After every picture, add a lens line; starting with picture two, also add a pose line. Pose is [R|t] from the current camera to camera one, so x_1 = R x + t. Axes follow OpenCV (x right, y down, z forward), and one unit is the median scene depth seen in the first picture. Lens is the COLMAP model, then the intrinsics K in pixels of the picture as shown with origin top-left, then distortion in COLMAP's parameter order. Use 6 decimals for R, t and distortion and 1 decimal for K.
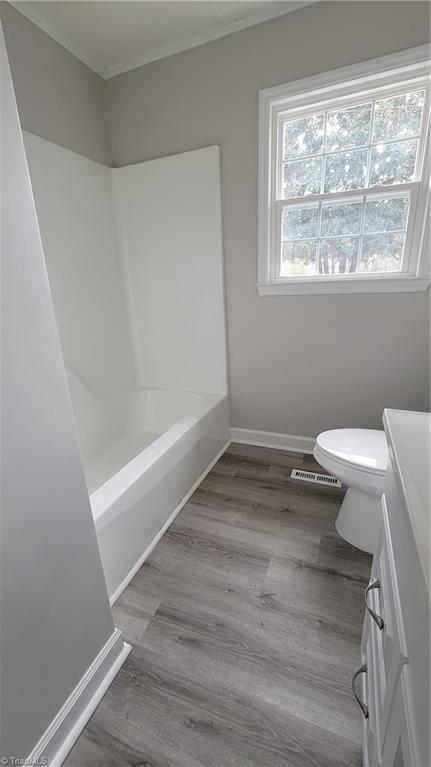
lens RADIAL K [[309.9, 0, 217.5], [0, 309.9, 381.2], [0, 0, 1]] dist [-0.005625, -0.000020]
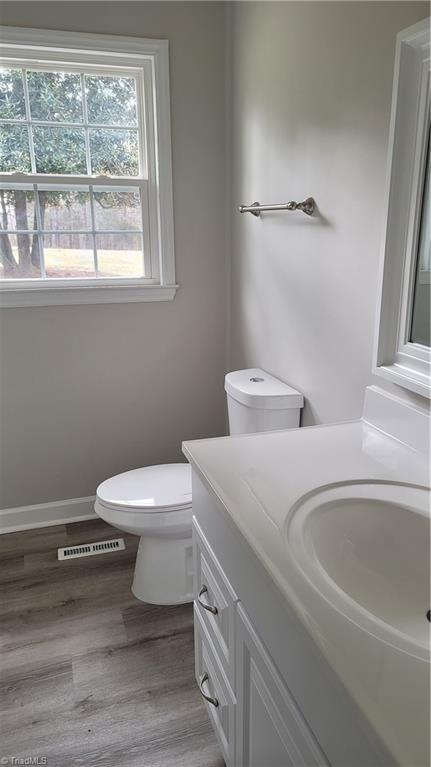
lens RADIAL K [[554.9, 0, 215.9], [0, 554.9, 383.6], [0, 0, 1]] dist [0.037541, -0.004627]
pose [[0.766167, -0.141045, 0.626973, -0.324490], [0.168016, 0.985648, 0.016417, -0.071619], [-0.620290, 0.092763, 0.778868, -0.365719]]
